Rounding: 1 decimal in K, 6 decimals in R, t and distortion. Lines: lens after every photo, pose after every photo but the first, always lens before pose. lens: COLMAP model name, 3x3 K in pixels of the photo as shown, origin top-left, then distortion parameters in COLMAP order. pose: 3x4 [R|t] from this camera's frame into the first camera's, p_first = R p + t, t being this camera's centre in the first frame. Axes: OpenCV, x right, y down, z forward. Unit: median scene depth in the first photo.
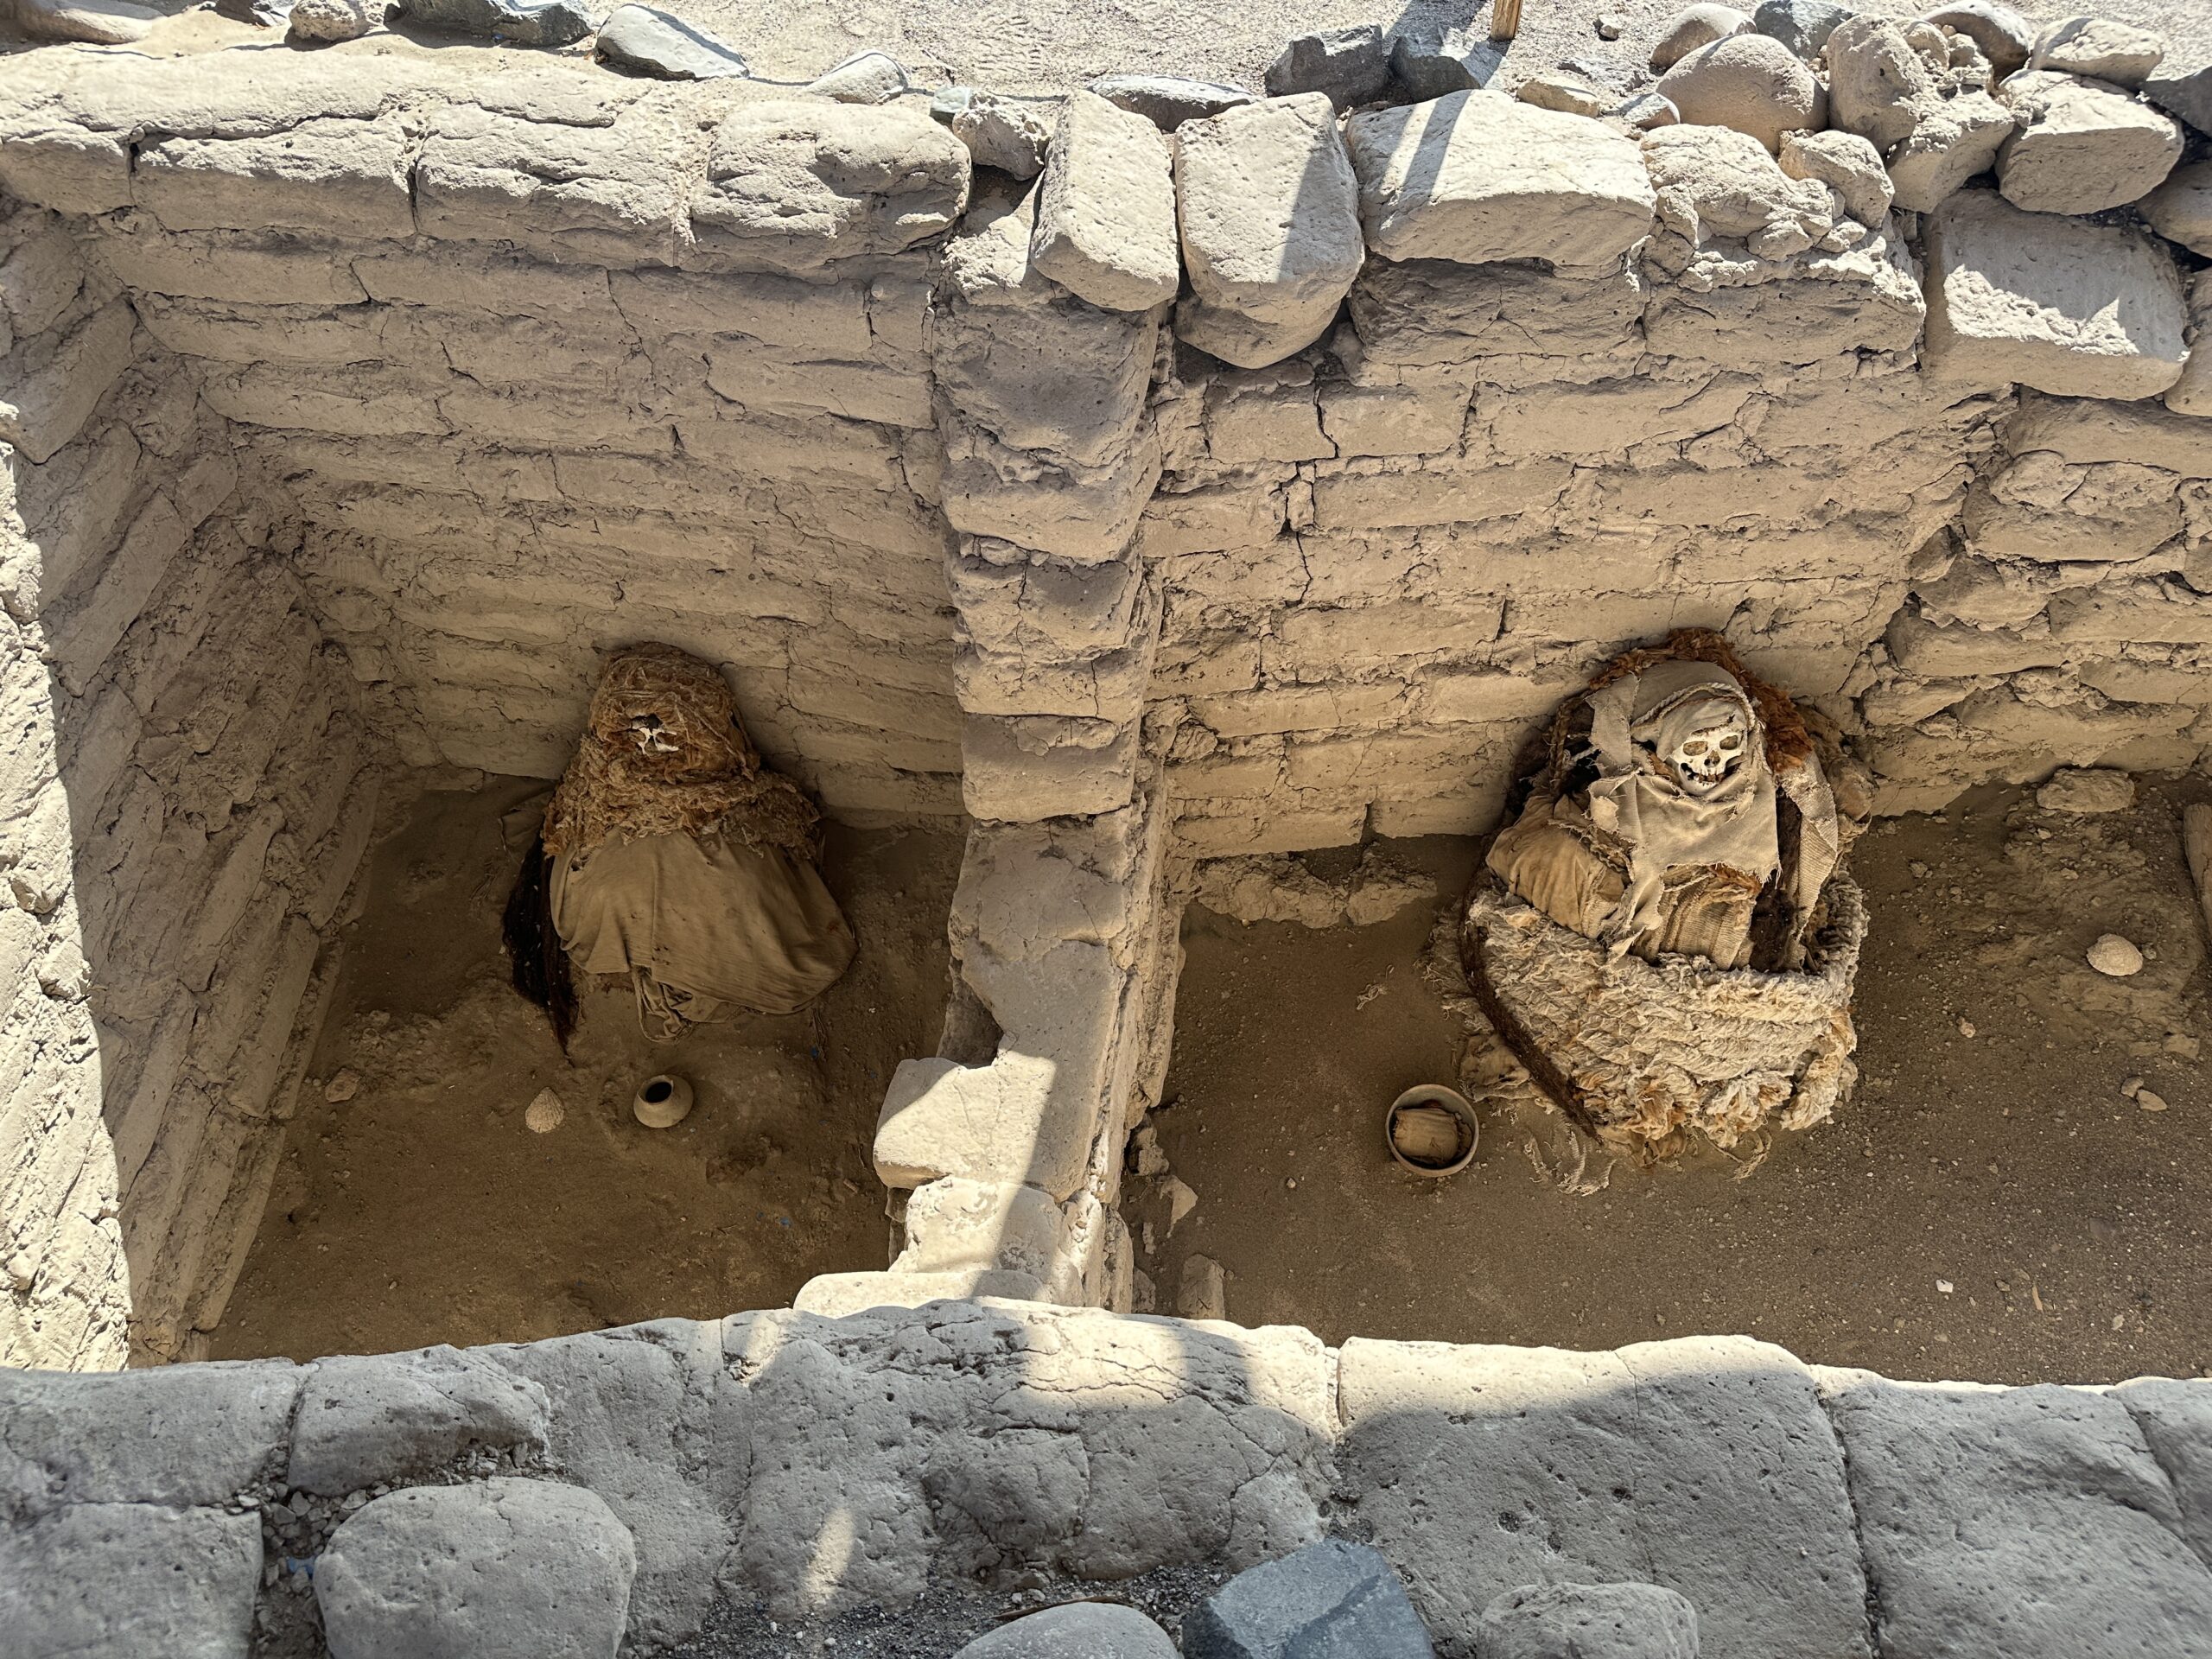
lens RADIAL K [[1549.5, 0, 1095.9], [0, 1549.5, 871.3], [0, 0, 1]] dist [0.069639, -0.090751]
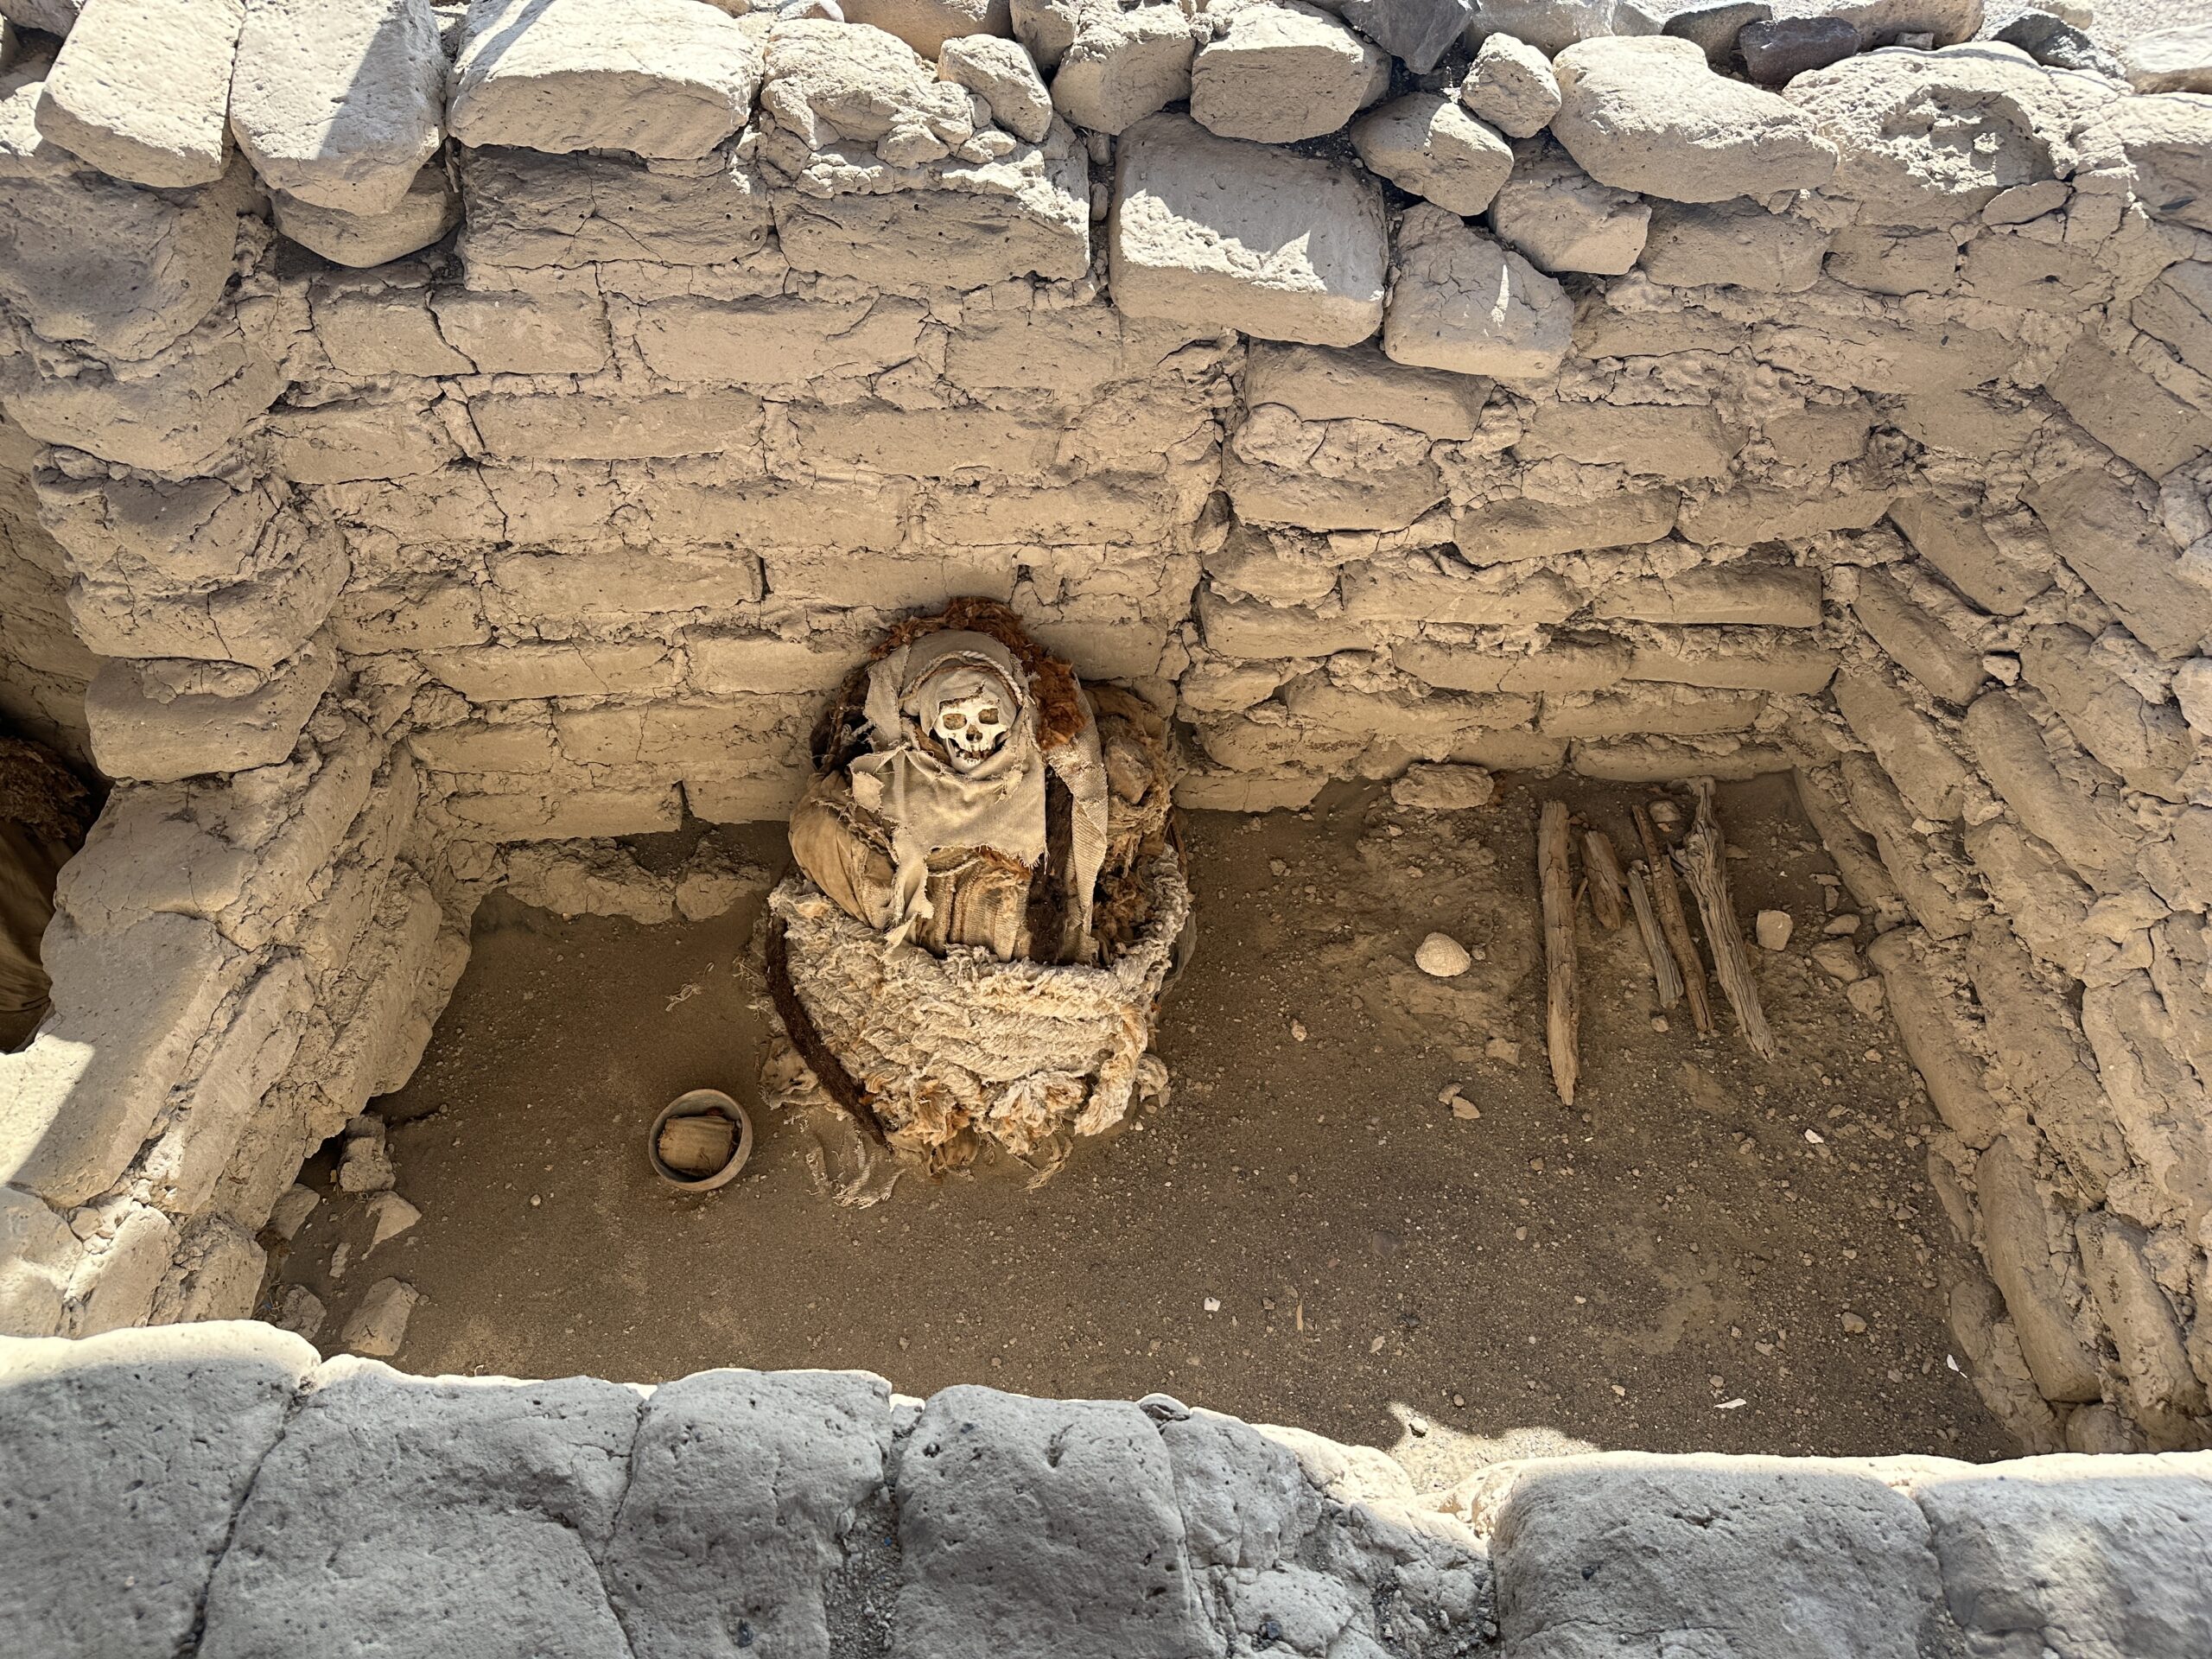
lens RADIAL K [[1549.5, 0, 1073.5], [0, 1549.5, 877.7], [0, 0, 1]] dist [0.069639, -0.090751]
pose [[0.997998, 0.015052, 0.061436, 0.418349], [-0.012901, 0.999295, -0.035261, 0.048386], [-0.061923, 0.034398, 0.997488, 0.083014]]
